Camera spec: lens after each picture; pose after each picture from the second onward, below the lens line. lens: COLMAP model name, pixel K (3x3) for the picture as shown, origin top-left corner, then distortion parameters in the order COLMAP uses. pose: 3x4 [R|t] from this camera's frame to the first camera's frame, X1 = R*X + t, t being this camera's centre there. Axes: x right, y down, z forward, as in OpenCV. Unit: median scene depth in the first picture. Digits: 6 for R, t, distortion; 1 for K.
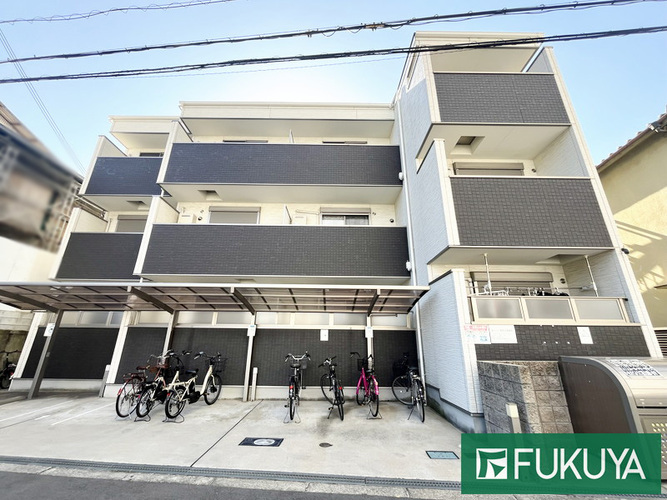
lens RADIAL K [[268.2, 0, 333.0], [0, 268.2, 249.9], [0, 0, 1]] dist [-0.004163, 0.000077]
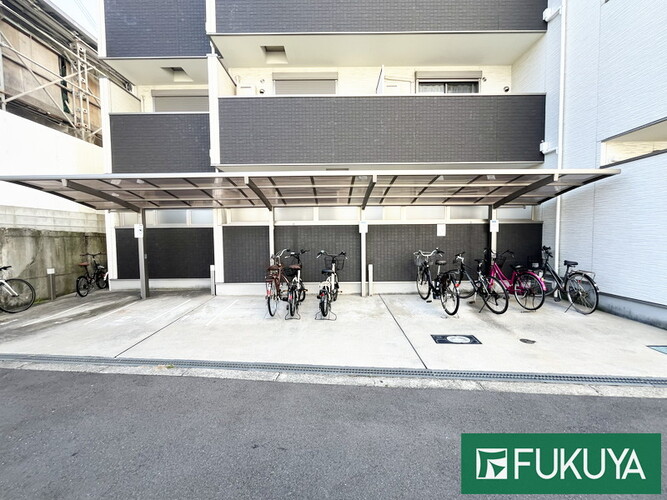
lens RADIAL K [[268.2, 0, 331.5], [0, 268.2, 249.4], [0, 0, 1]] dist [-0.004163, 0.000077]
pose [[0.999791, -0.018959, -0.007700, -0.401486], [0.020462, 0.928735, 0.370180, 0.036864], [0.000133, -0.370260, 0.928928, 0.138372]]
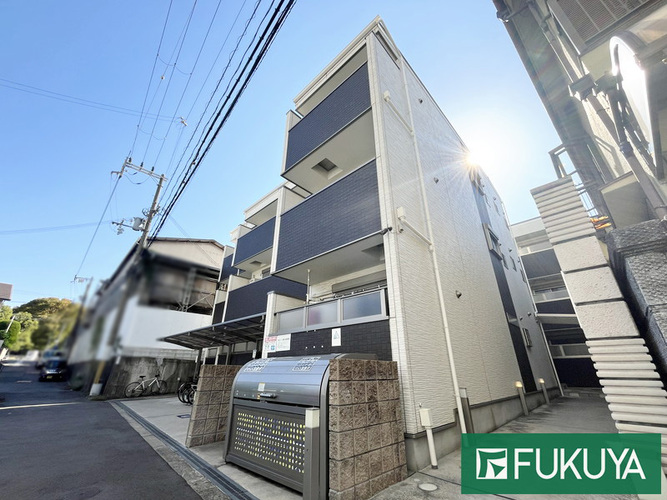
lens RADIAL K [[268.2, 0, 336.2], [0, 268.2, 249.3], [0, 0, 1]] dist [-0.004163, 0.000077]
pose [[0.726353, -0.294029, -0.621255, 1.128013], [0.223163, 0.955796, -0.191446, 0.142220], [0.650084, 0.000416, 0.759862, 0.195338]]
